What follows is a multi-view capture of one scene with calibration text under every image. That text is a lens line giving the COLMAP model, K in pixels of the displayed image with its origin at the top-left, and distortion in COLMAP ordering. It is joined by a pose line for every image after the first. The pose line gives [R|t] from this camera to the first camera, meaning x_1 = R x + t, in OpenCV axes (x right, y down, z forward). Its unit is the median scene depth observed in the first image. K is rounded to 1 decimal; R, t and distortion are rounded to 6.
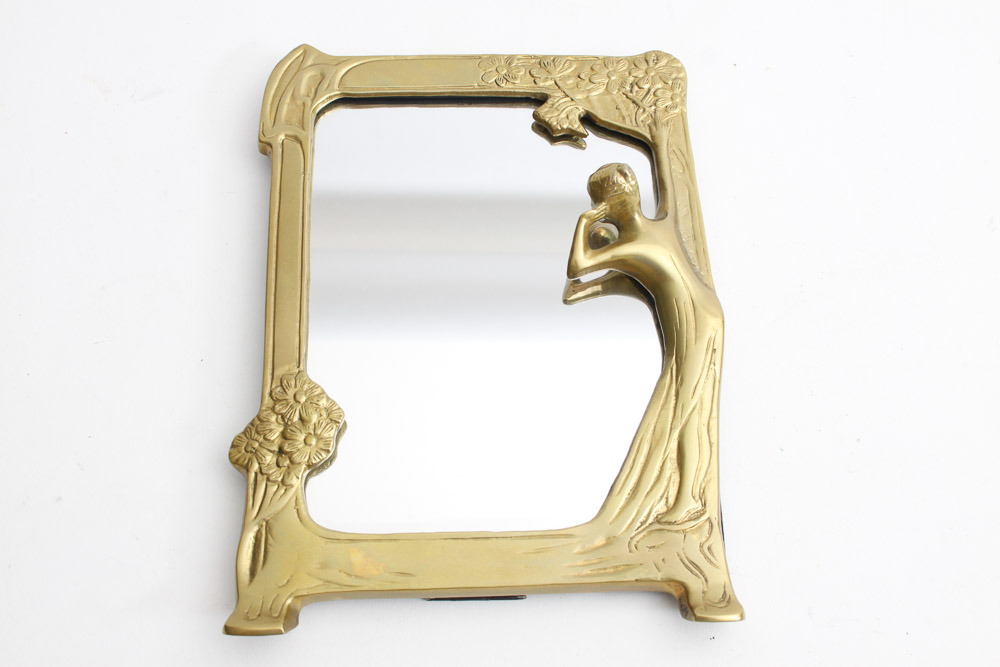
lens RADIAL K [[1388.7, 0, 511.1], [0, 1388.7, 326.9], [0, 0, 1]] dist [-0.008297, 0.000000]
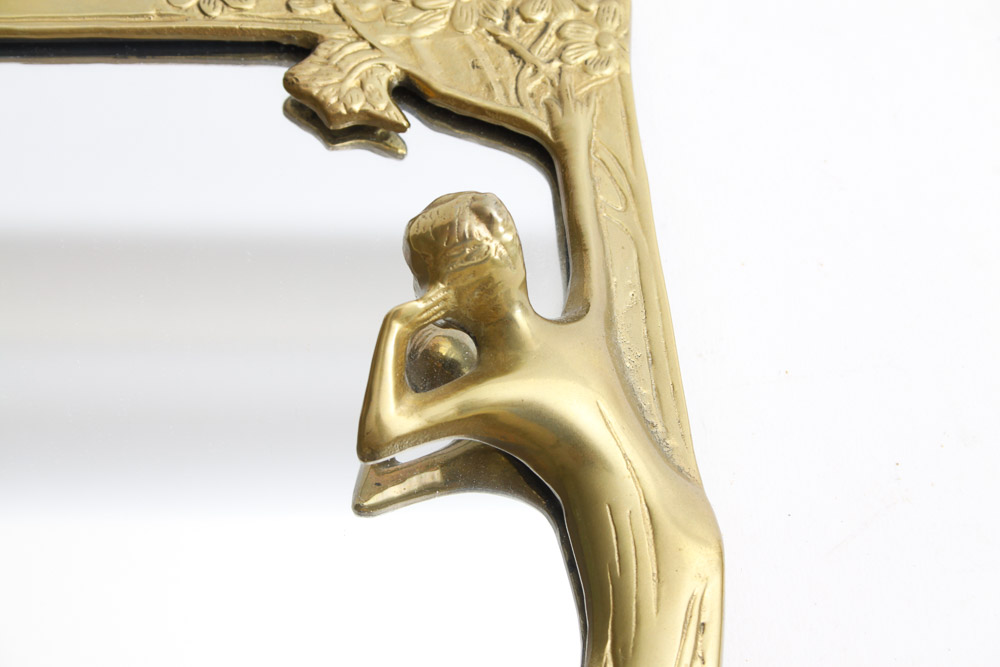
lens RADIAL K [[2545.3, 0, 496.3], [0, 2545.3, 332.0], [0, 0, 1]] dist [0.162162, 0.000000]
pose [[0.997734, -0.009963, 0.066539, 0.029383], [0.013393, 0.998593, -0.051306, -0.031944], [-0.065934, 0.052081, 0.996464, 0.200255]]
